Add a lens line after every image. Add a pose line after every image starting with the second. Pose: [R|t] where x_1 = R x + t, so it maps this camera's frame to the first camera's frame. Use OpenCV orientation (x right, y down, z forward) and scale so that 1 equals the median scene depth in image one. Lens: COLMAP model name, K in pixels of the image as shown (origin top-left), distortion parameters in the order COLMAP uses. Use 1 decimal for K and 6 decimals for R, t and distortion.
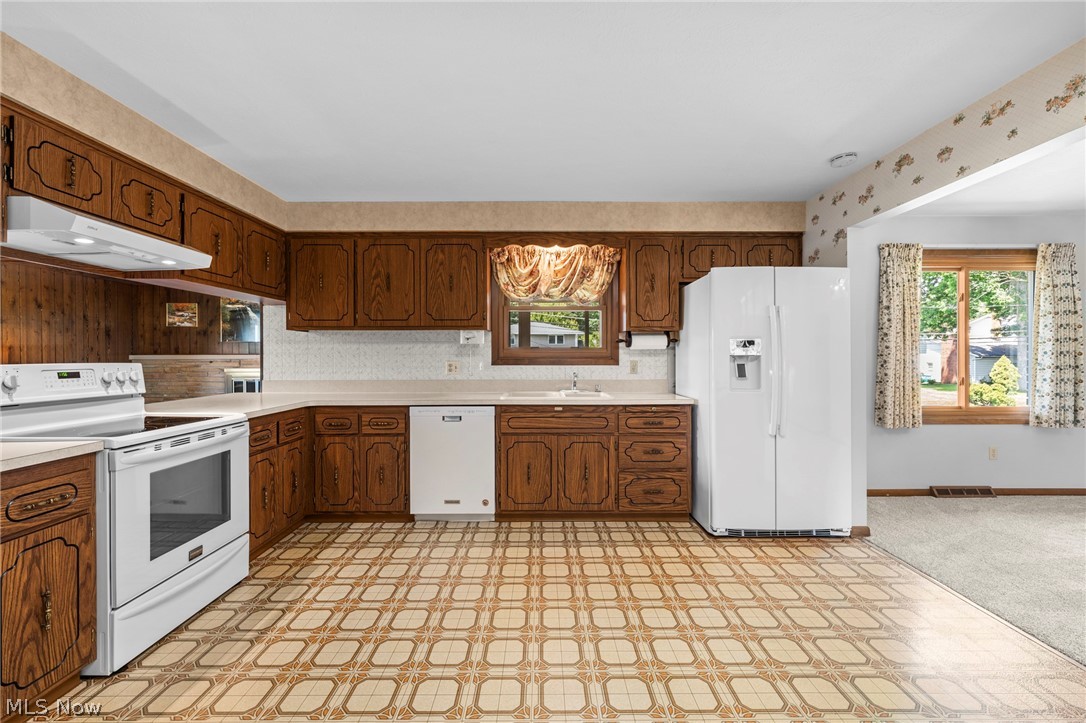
lens RADIAL K [[447.5, 0, 545.1], [0, 447.5, 357.4], [0, 0, 1]] dist [0.008042, -0.001118]
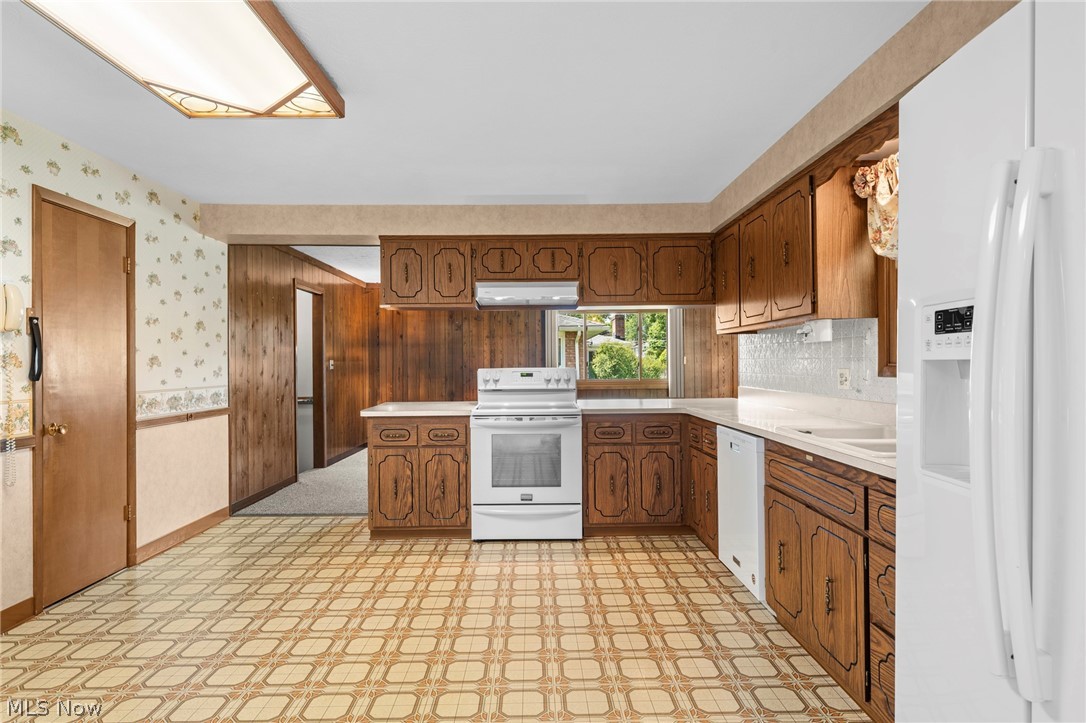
lens RADIAL K [[594.2, 0, 539.8], [0, 594.2, 359.7], [0, 0, 1]] dist [0.004404, -0.001036]
pose [[0.003443, -0.004351, -0.999985, 0.701126], [0.007234, 0.999964, -0.004326, -0.004339], [0.999968, -0.007219, 0.003475, 0.622127]]
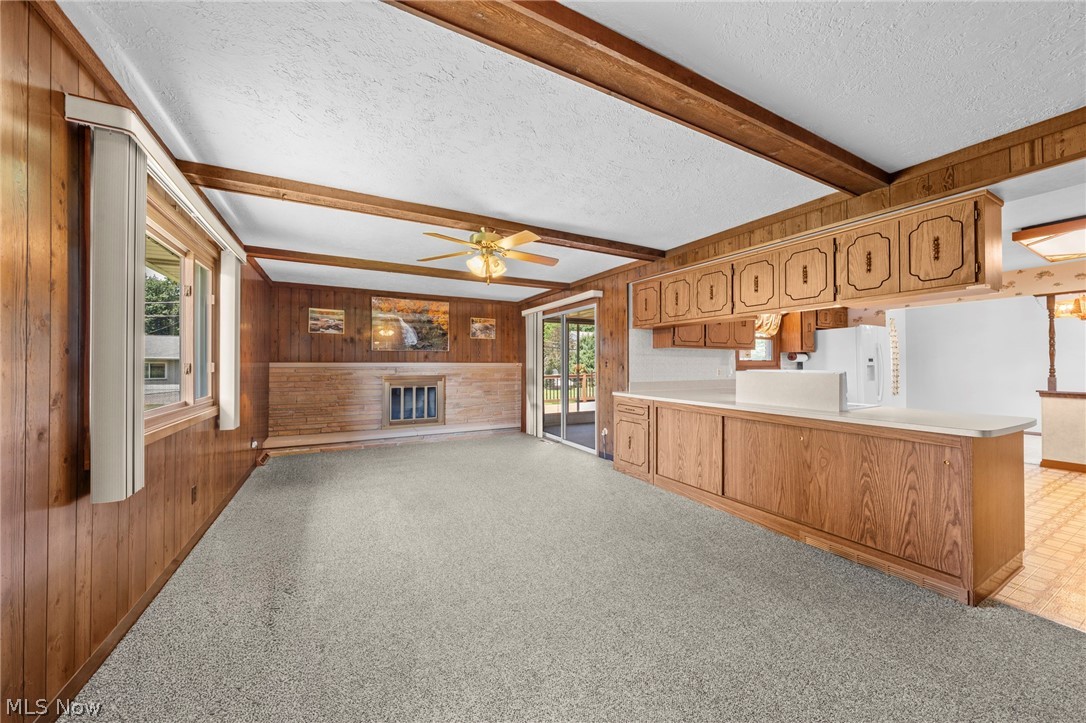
lens RADIAL K [[391.8, 0, 535.8], [0, 391.8, 361.0], [0, 0, 1]] dist [0.003376, 0.000405]
pose [[0.878151, 0.006819, 0.478335, -1.631483], [-0.001959, 0.999941, -0.010658, -0.001593], [-0.478379, 0.008422, 0.878113, 0.080791]]
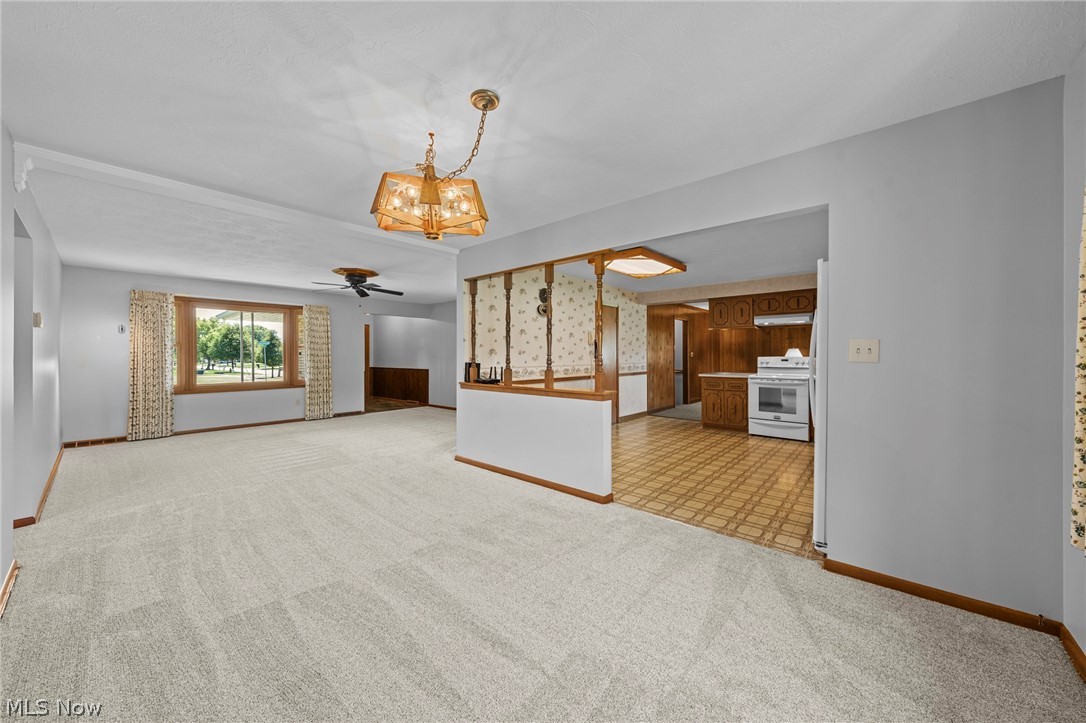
lens RADIAL K [[391.8, 0, 539.9], [0, 391.8, 355.1], [0, 0, 1]] dist [0.003376, 0.000405]
pose [[-0.667536, 0.003256, -0.744570, 1.420406], [0.002660, 0.999994, 0.001989, -0.005722], [0.744572, -0.000653, -0.667541, 0.956318]]
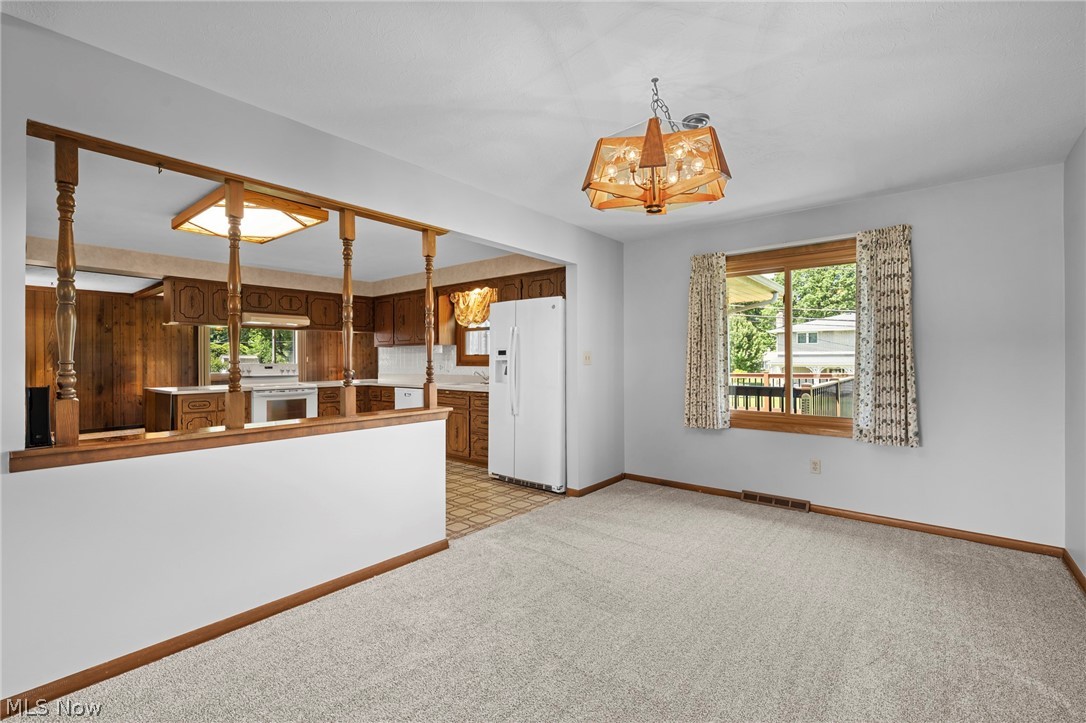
lens RADIAL K [[483.8, 0, 539.0], [0, 483.8, 358.5], [0, 0, 1]] dist [0.012374, -0.002204]
pose [[0.755722, -0.001893, -0.654889, 1.365231], [0.001602, 0.999998, -0.001042, -0.007479], [0.654890, -0.000261, 0.755724, -0.129314]]
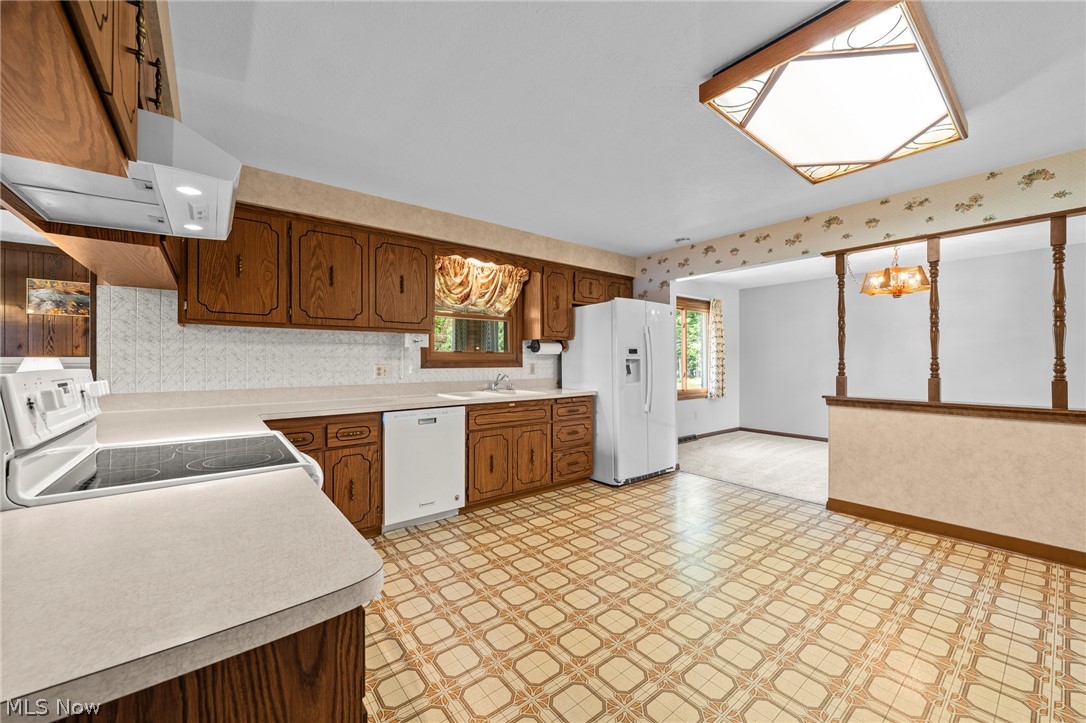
lens RADIAL K [[409.7, 0, 547.4], [0, 409.7, 360.1], [0, 0, 1]] dist [-0.002897, 0.001597]
pose [[0.789853, 0.001669, 0.613294, -0.511749], [0.001182, 0.999990, -0.004243, 0.003229], [-0.613295, 0.004076, 0.789844, 0.094099]]
